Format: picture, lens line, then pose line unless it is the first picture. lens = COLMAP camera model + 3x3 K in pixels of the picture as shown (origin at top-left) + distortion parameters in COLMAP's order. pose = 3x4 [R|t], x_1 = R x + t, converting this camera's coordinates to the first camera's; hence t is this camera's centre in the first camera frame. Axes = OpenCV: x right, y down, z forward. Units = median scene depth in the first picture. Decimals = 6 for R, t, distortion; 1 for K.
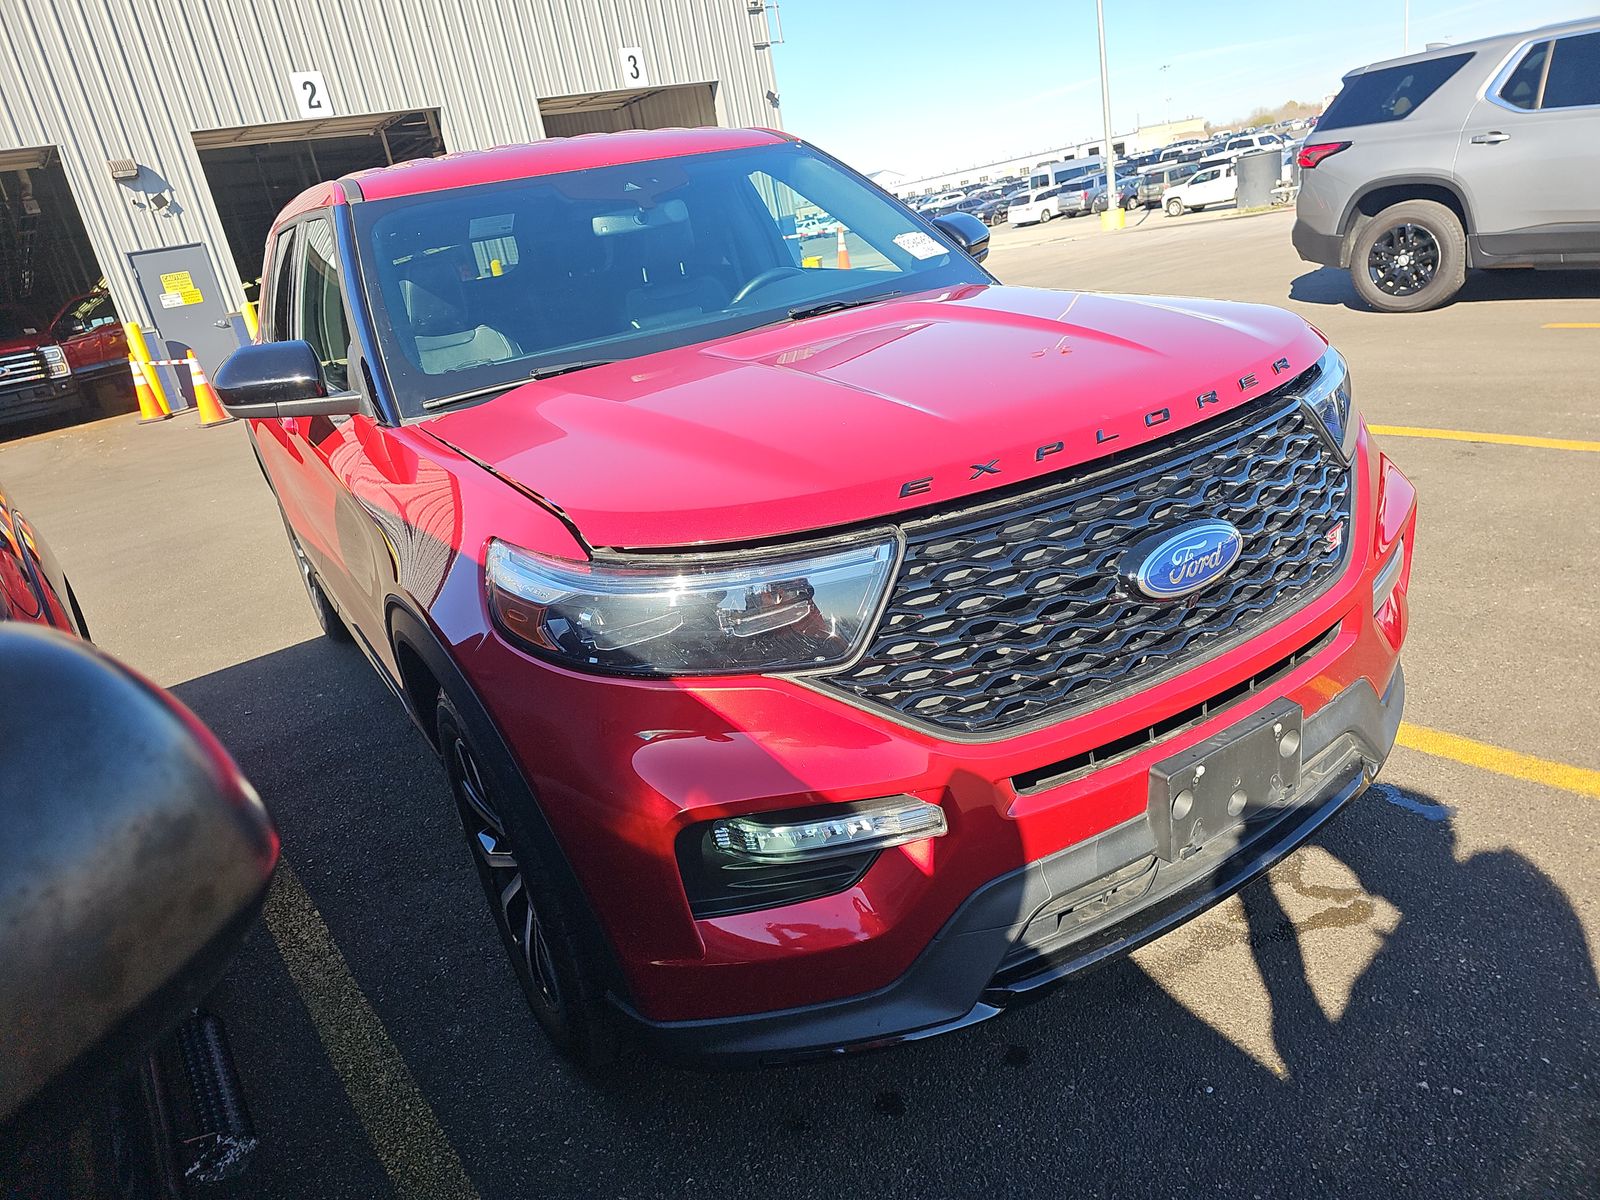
lens RADIAL K [[1066.0, 0, 800.6], [0, 1066.0, 634.7], [0, 0, 1]] dist [0.046390, -0.042445]
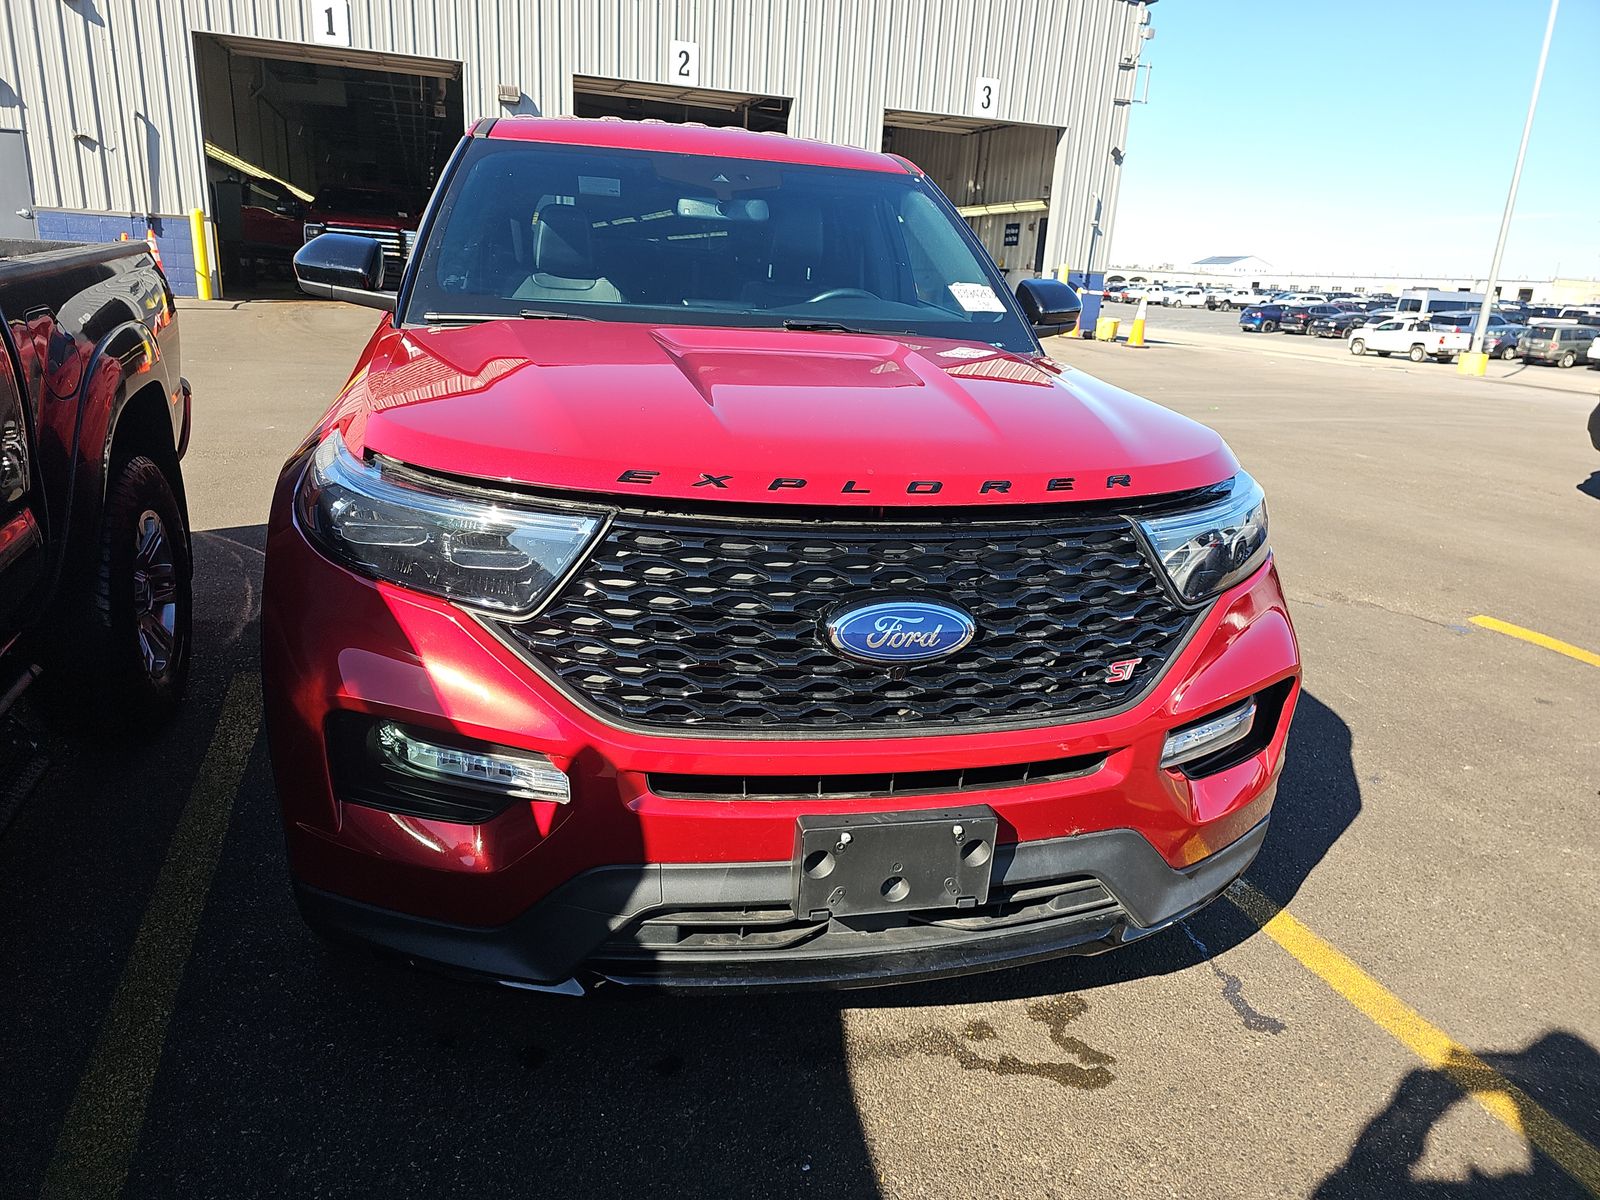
lens RADIAL K [[1079.8, 0, 805.4], [0, 1079.8, 627.1], [0, 0, 1]] dist [0.036166, -0.040082]
pose [[0.924378, 0.306644, -0.226923, 0.292703], [-0.313595, 0.949540, 0.005686, -0.029805], [0.217216, 0.065906, 0.973896, 0.007681]]
